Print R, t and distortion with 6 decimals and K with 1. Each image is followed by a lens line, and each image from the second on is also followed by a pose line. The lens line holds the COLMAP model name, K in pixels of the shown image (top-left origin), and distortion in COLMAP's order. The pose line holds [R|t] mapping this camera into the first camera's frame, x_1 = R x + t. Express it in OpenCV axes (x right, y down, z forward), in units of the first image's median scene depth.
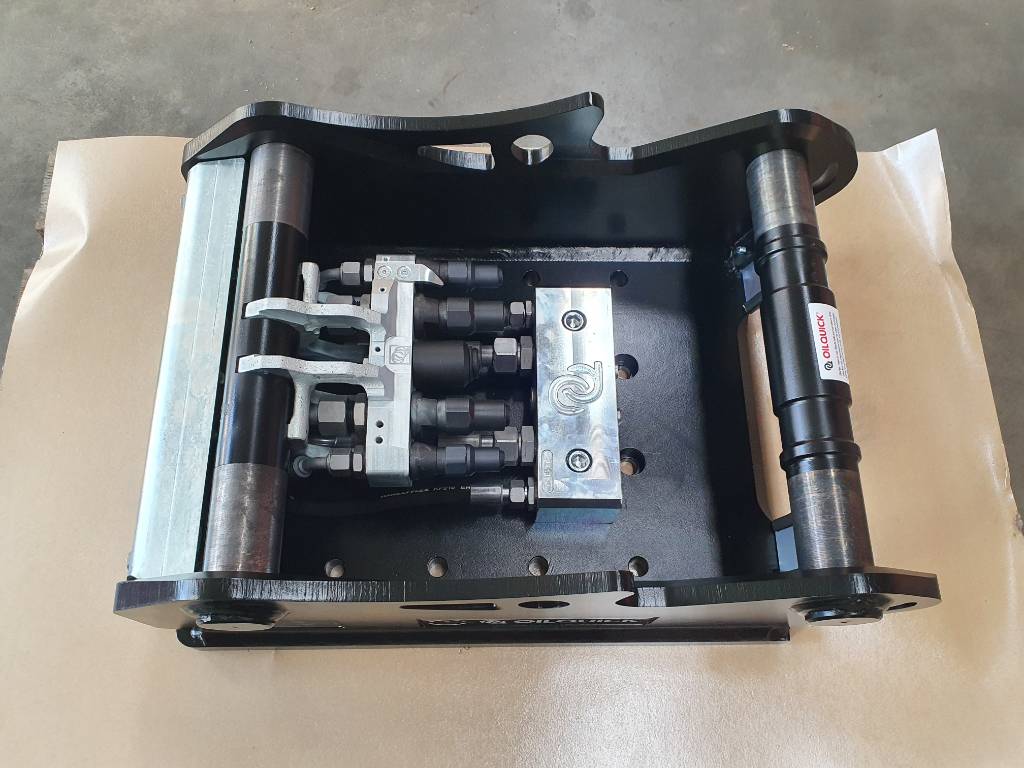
lens RADIAL K [[857.5, 0, 512.0], [0, 857.5, 391.2], [0, 0, 1]] dist [0.015952, 0.015639]
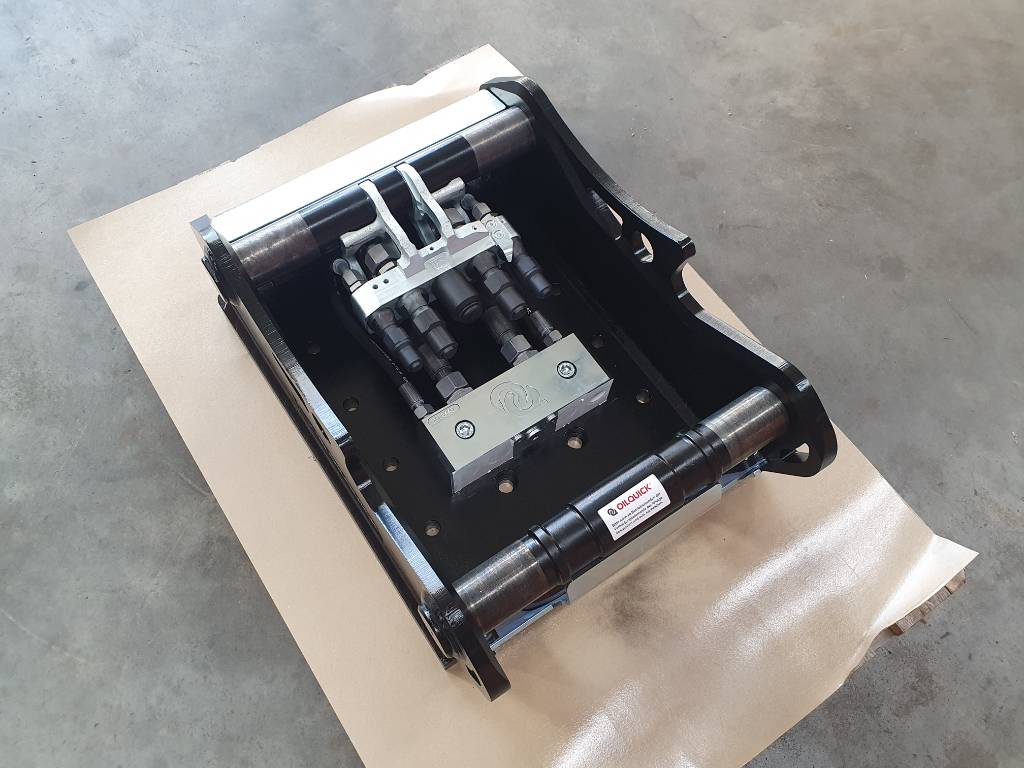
lens RADIAL K [[857.5, 0, 512.0], [0, 857.5, 391.2], [0, 0, 1]] dist [0.015952, 0.015639]
pose [[0.546560, 0.744223, -0.383932, 0.570931], [-0.783322, 0.616467, 0.079849, -0.112439], [0.296106, 0.257100, 0.919903, -0.137561]]
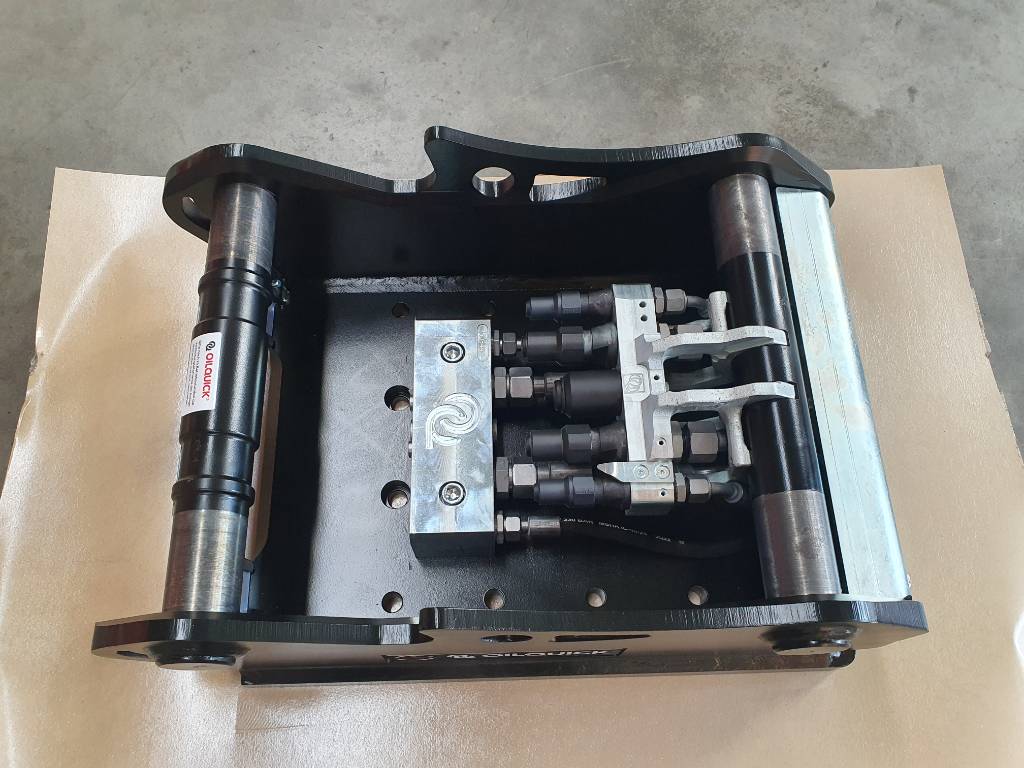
lens RADIAL K [[871.9, 0, 510.4], [0, 871.9, 387.7], [0, 0, 1]] dist [0.008083, 0.012101]
pose [[-0.998850, -0.002104, -0.047892, 0.060874], [-0.032449, -0.705690, 0.707777, -0.743013], [-0.035286, 0.708518, 0.704810, 0.281060]]
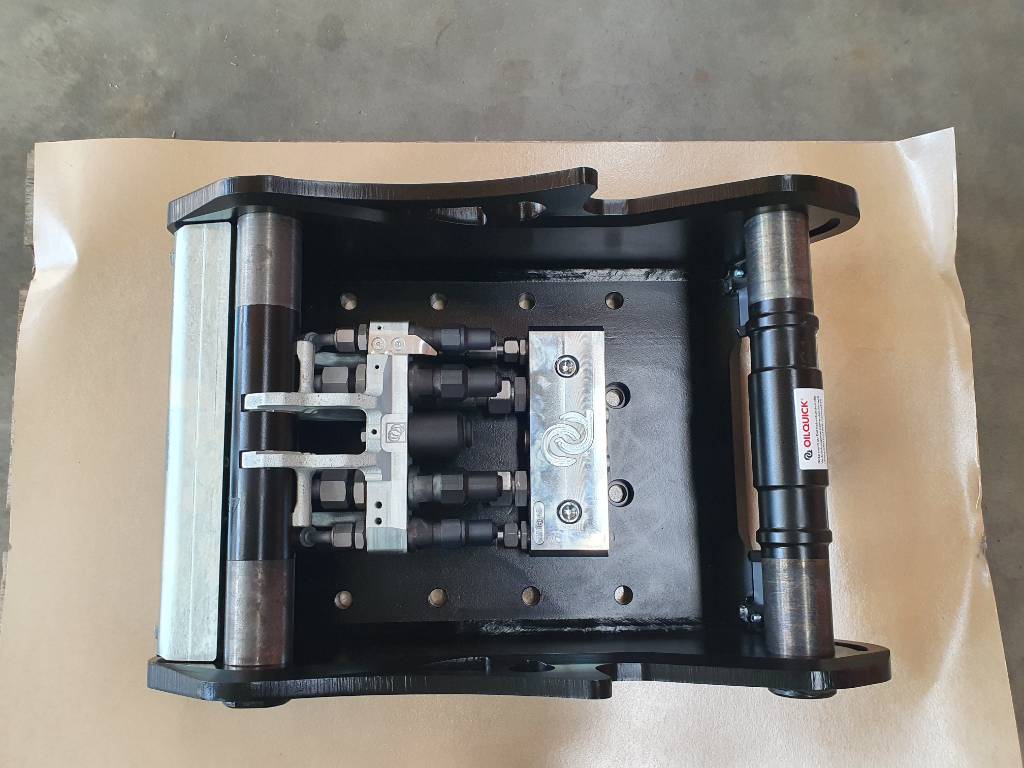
lens RADIAL K [[857.5, 0, 512.0], [0, 857.5, 391.2], [0, 0, 1]] dist [0.015952, 0.015639]
pose [[0.999955, -0.001459, -0.009419, 0.018419], [0.003647, 0.971573, 0.236711, -0.326323], [0.008806, -0.236734, 0.971535, 0.007909]]
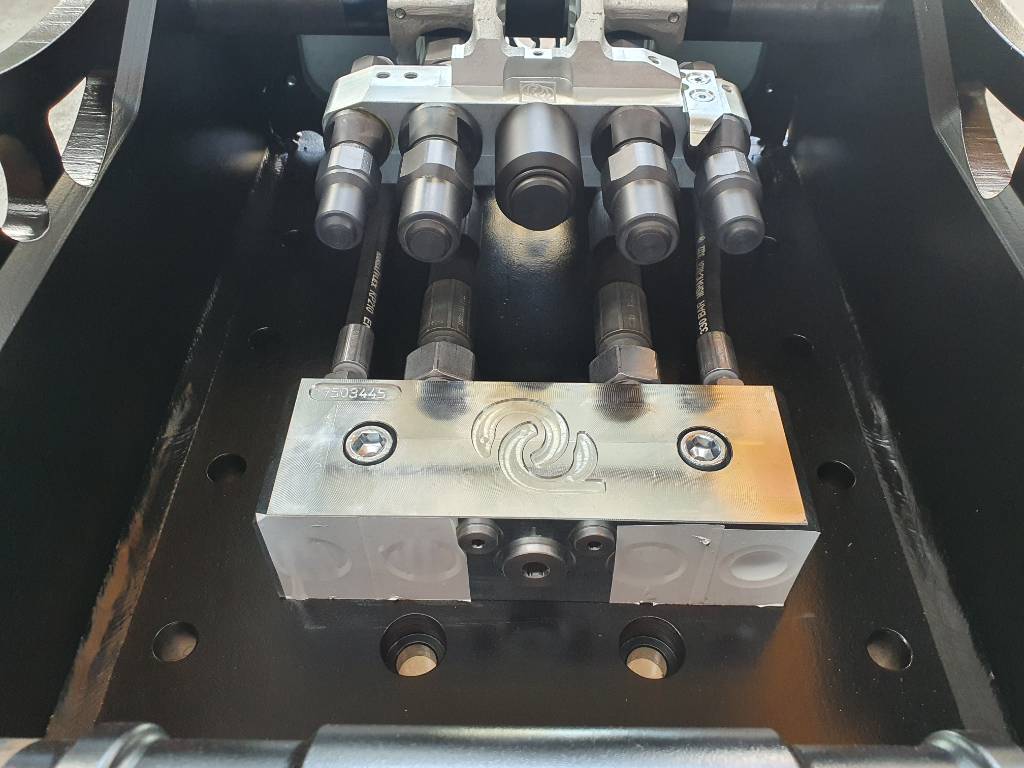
lens RADIAL K [[871.9, 0, 510.4], [0, 871.9, 387.7], [0, 0, 1]] dist [0.008083, 0.012101]
pose [[-0.032754, 0.704934, -0.708516, 0.404458], [-0.929158, 0.239699, 0.281442, -0.137200], [0.368229, 0.667541, 0.647144, 0.730798]]
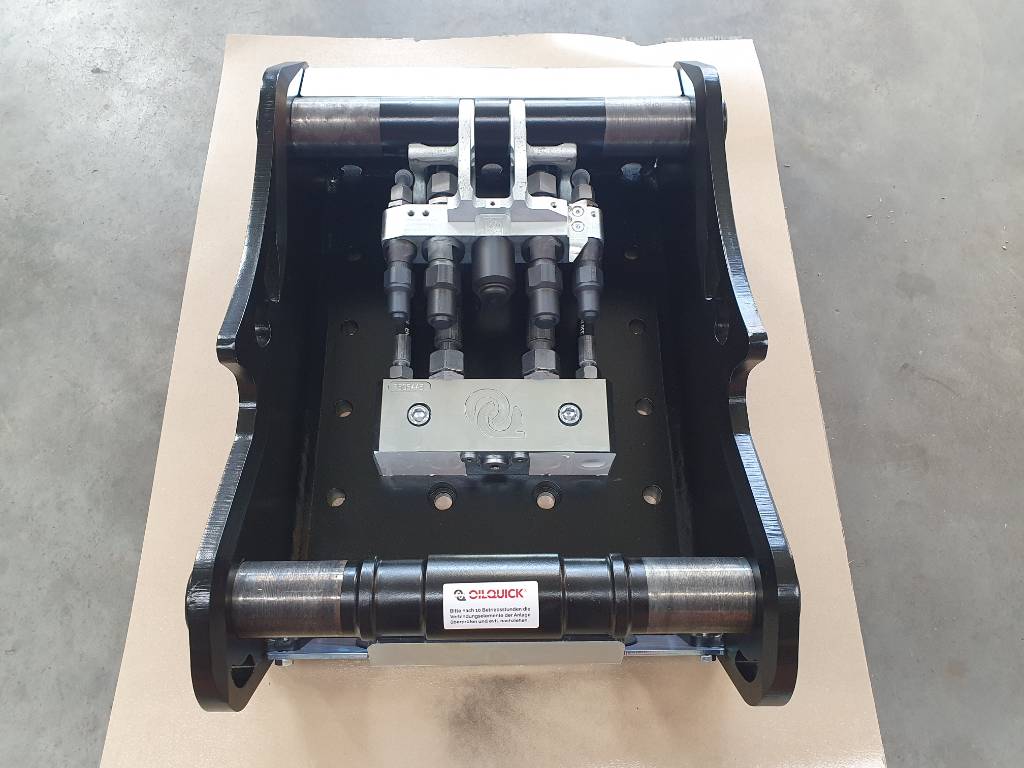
lens RADIAL K [[859.6, 0, 505.9], [0, 859.6, 388.2], [0, 0, 1]] dist [0.012900, 0.010478]
pose [[-0.003851, 0.890812, -0.454355, 0.536468], [-0.933547, 0.159657, 0.320937, -0.366721], [0.358435, 0.425397, 0.831000, 0.177195]]
